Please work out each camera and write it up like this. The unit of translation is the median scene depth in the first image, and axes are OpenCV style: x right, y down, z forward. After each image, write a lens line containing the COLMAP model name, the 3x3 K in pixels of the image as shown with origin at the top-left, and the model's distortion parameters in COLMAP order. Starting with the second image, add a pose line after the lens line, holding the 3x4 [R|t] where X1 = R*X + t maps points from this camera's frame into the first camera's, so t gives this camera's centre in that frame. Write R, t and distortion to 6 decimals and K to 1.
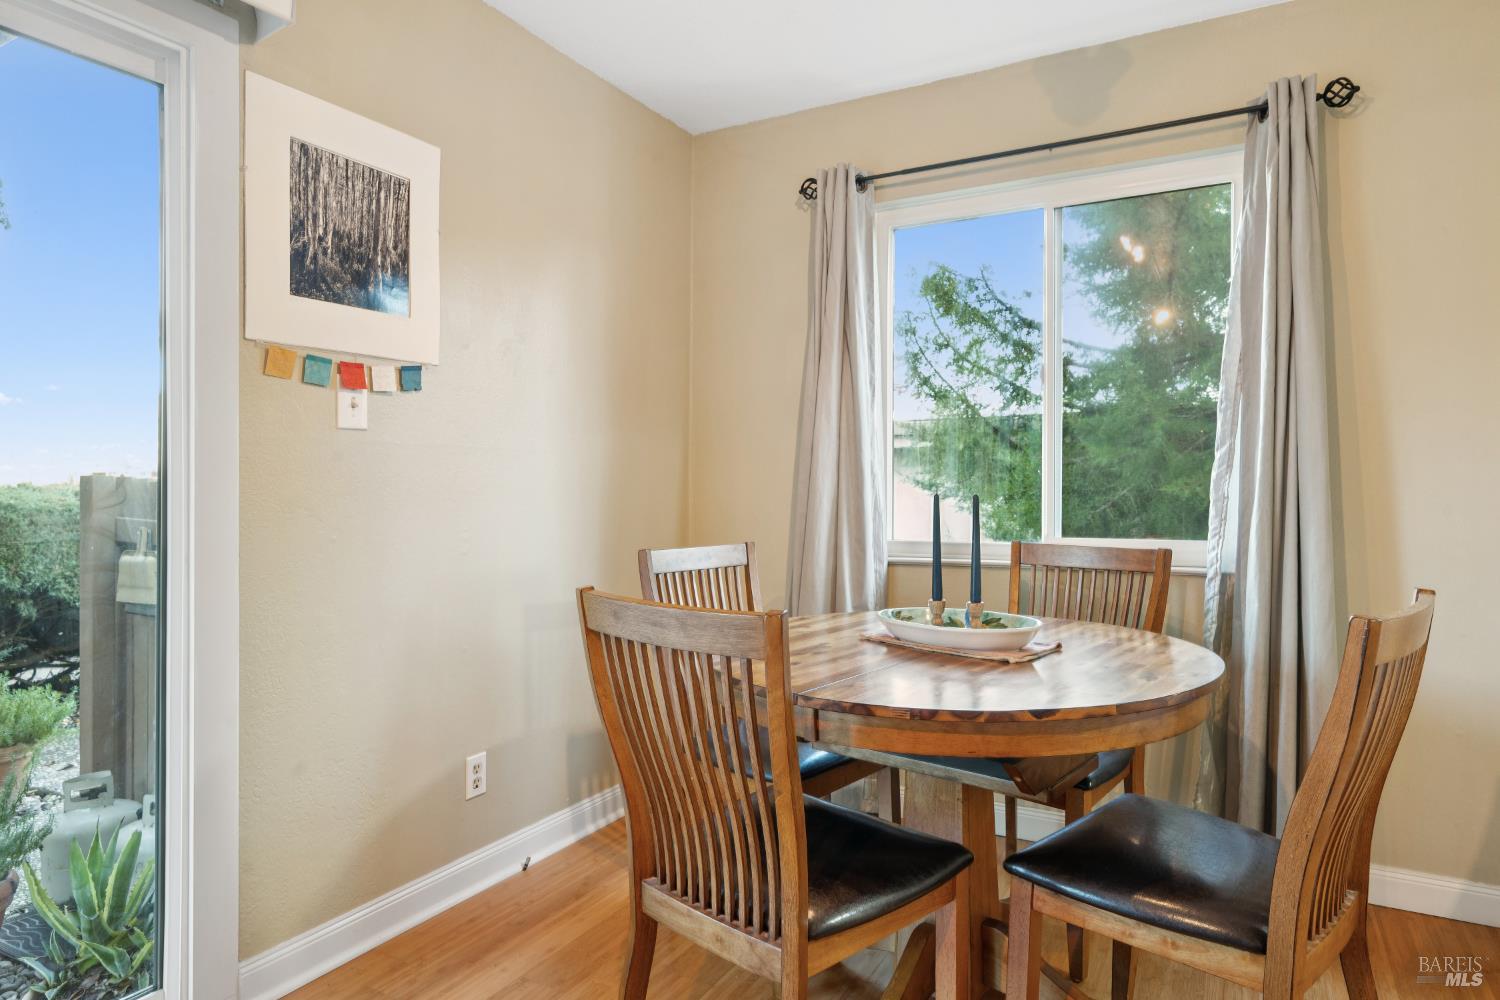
lens RADIAL K [[919.7, 0, 756.1], [0, 919.7, 489.2], [0, 0, 1]] dist [-0.005899, -0.001293]
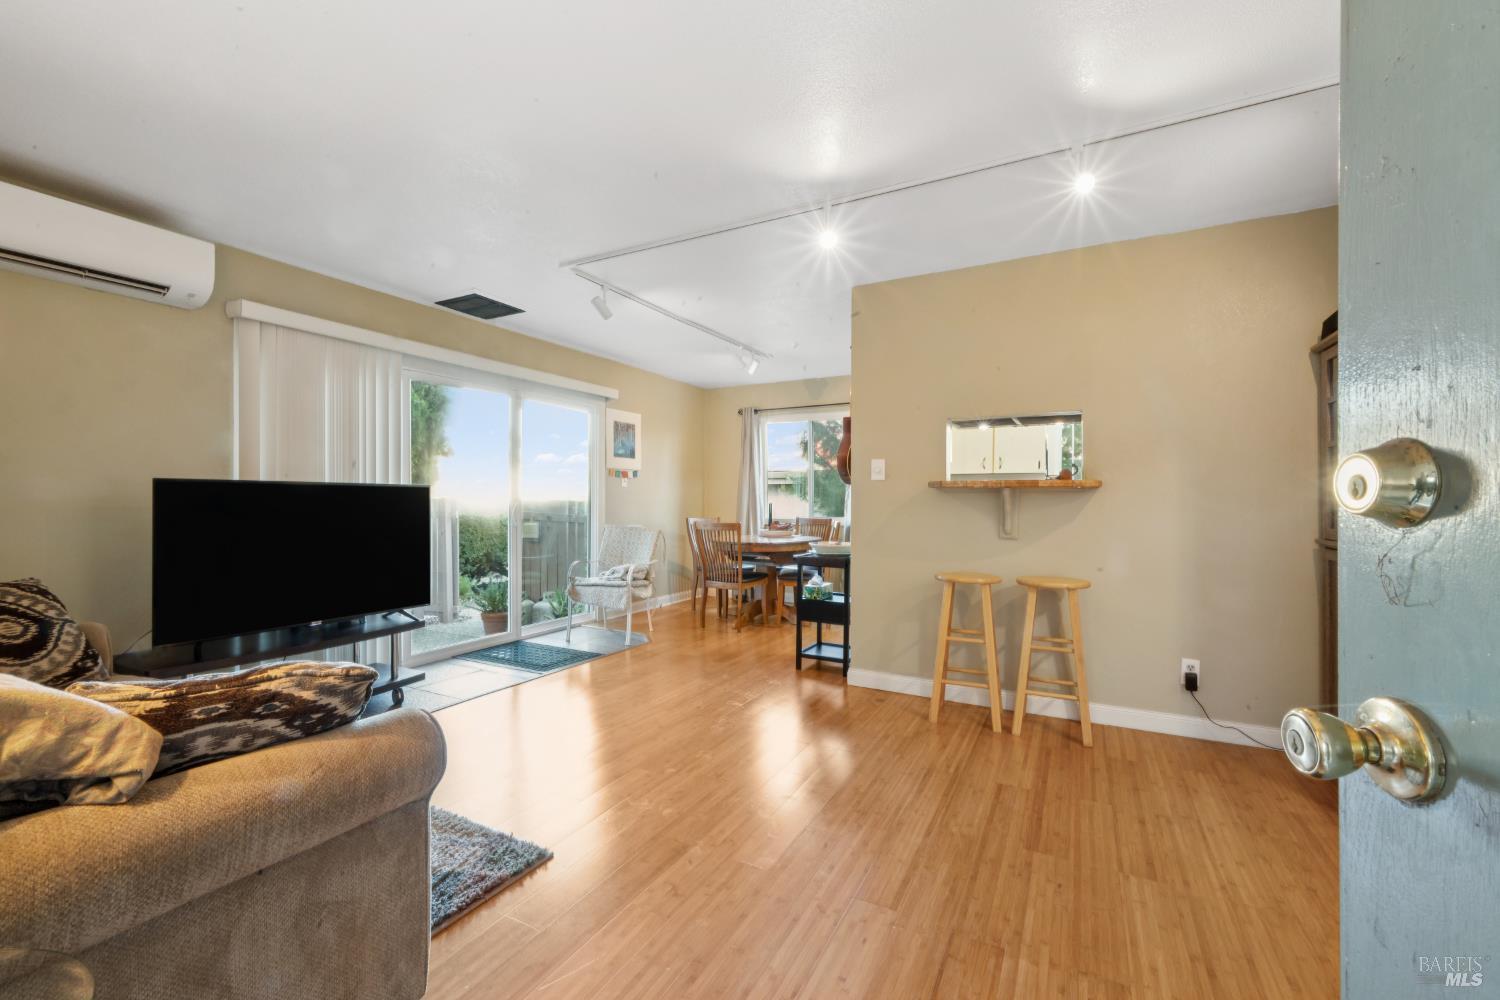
lens RADIAL K [[630.0, 0, 752.0], [0, 630.0, 502.6], [0, 0, 1]] dist [-0.001566, 0.000380]
pose [[0.999690, 0.004290, 0.024534, 0.064809], [-0.004316, 0.999990, 0.001030, -0.002928], [-0.024529, -0.001136, 0.999698, -1.822172]]
